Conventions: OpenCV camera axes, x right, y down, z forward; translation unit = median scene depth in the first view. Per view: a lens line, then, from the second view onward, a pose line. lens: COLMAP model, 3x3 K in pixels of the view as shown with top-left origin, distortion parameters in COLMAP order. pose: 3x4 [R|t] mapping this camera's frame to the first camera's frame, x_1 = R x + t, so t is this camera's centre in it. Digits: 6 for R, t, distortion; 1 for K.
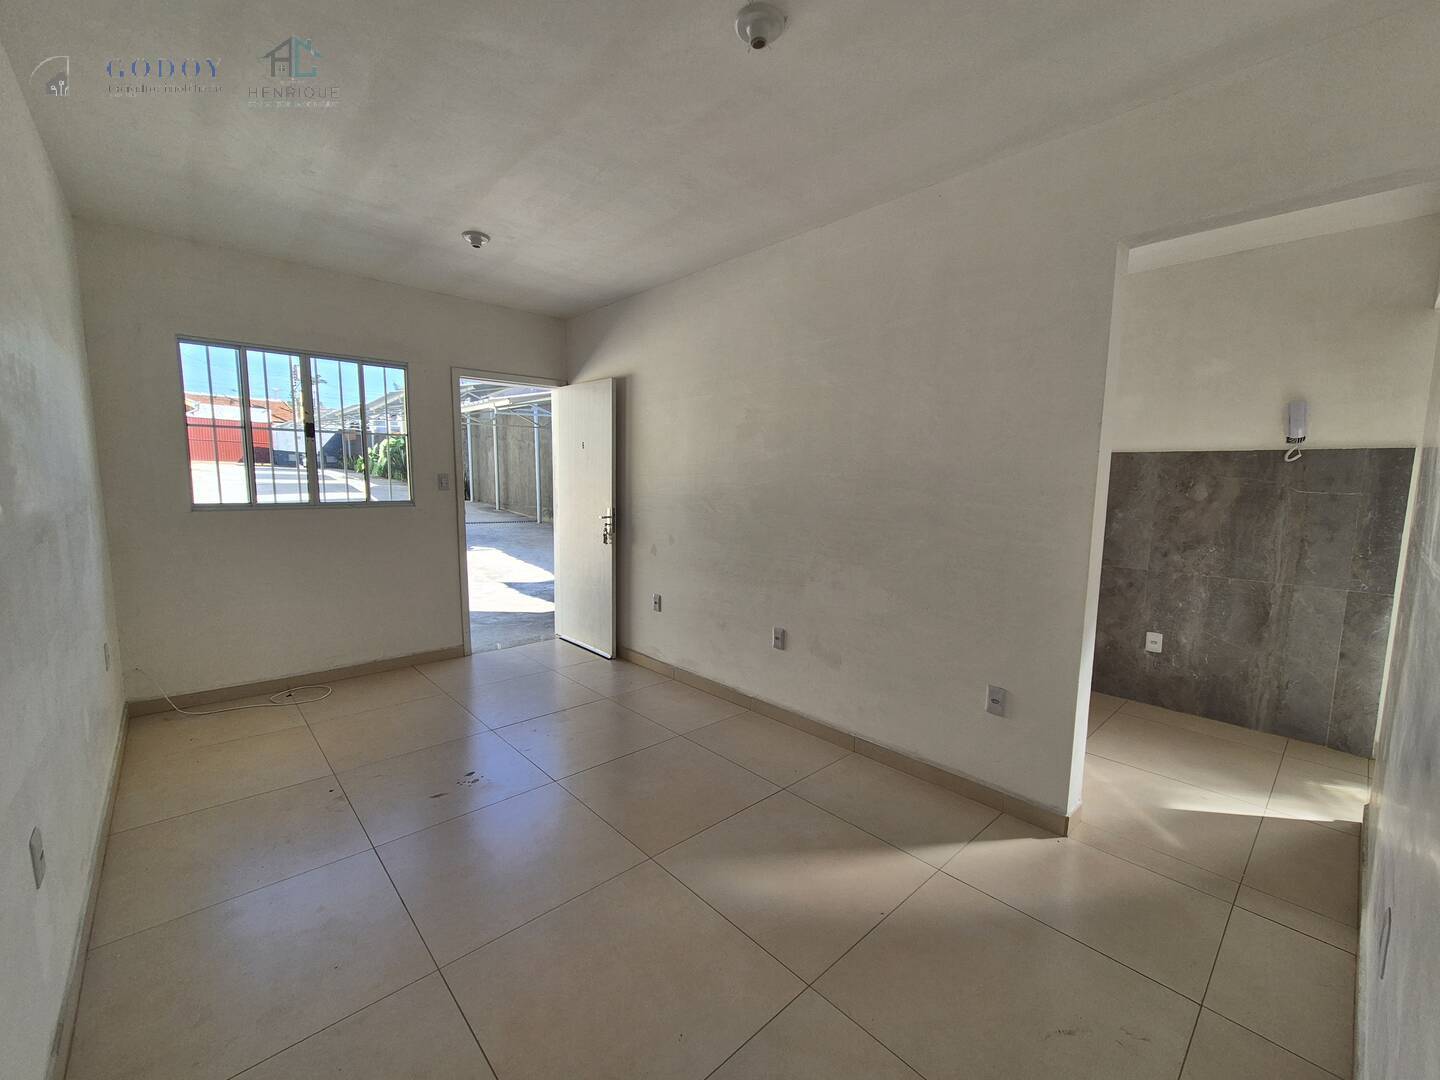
lens RADIAL K [[592.9, 0, 713.1], [0, 592.9, 542.2], [0, 0, 1]] dist [0.002777, 0.001658]
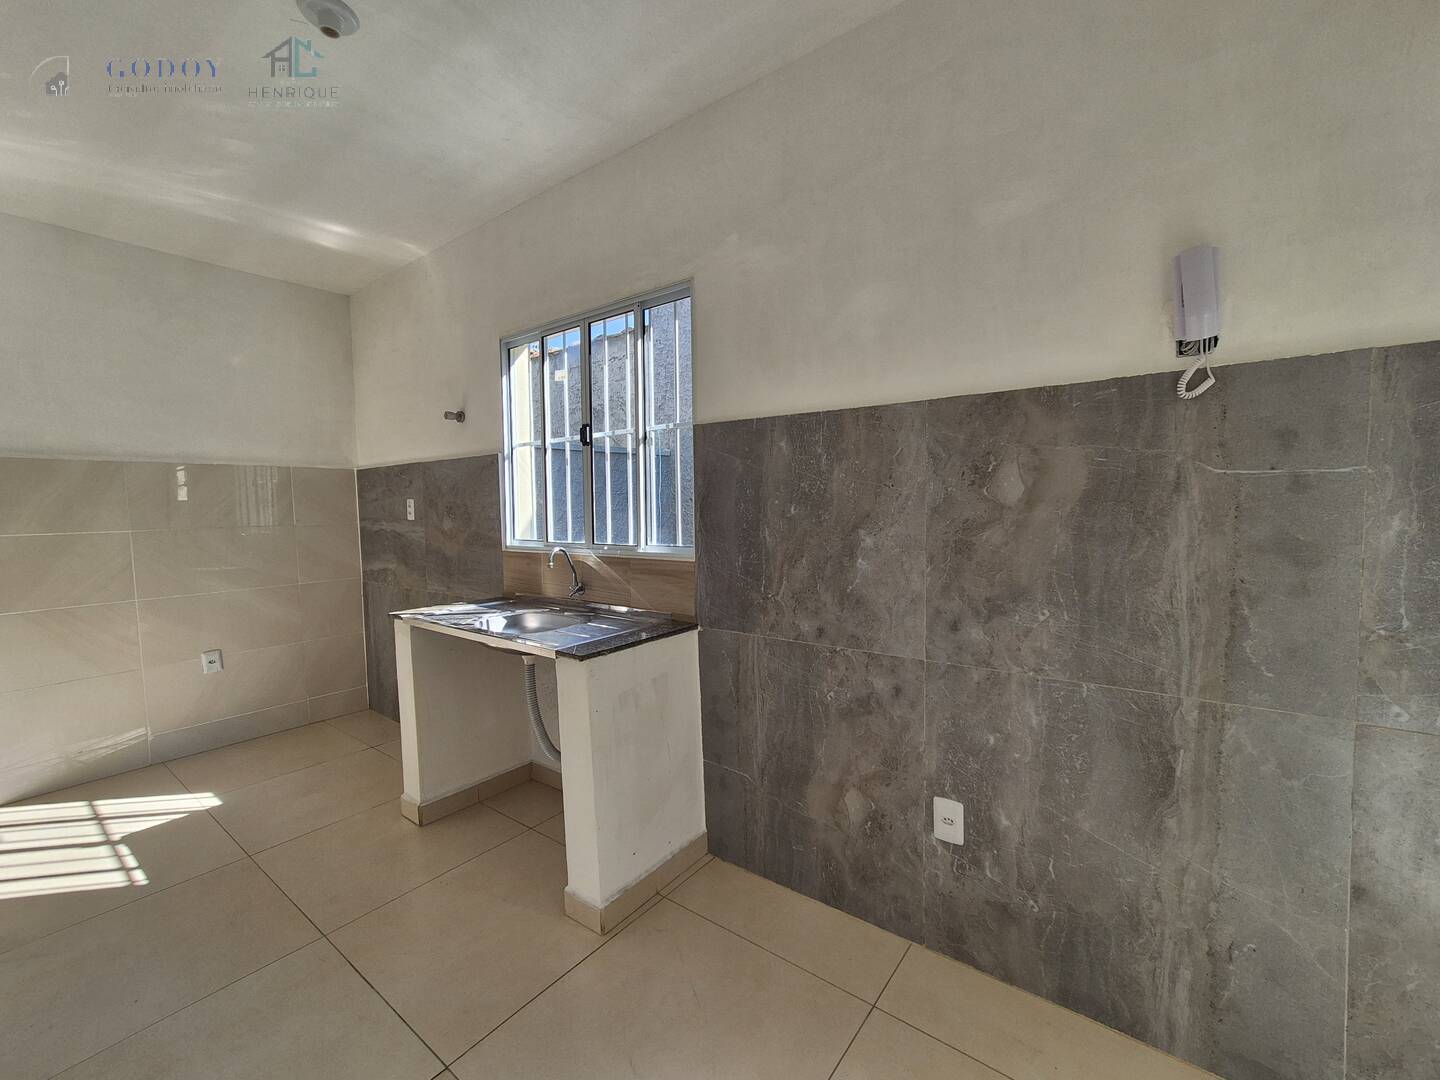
lens RADIAL K [[592.9, 0, 725.7], [0, 592.9, 536.8], [0, 0, 1]] dist [0.002777, 0.001658]
pose [[0.984784, -0.027731, 0.171556, 0.552894], [0.039331, 0.997136, -0.064593, -0.026384], [-0.169274, 0.070357, 0.983055, 0.625461]]
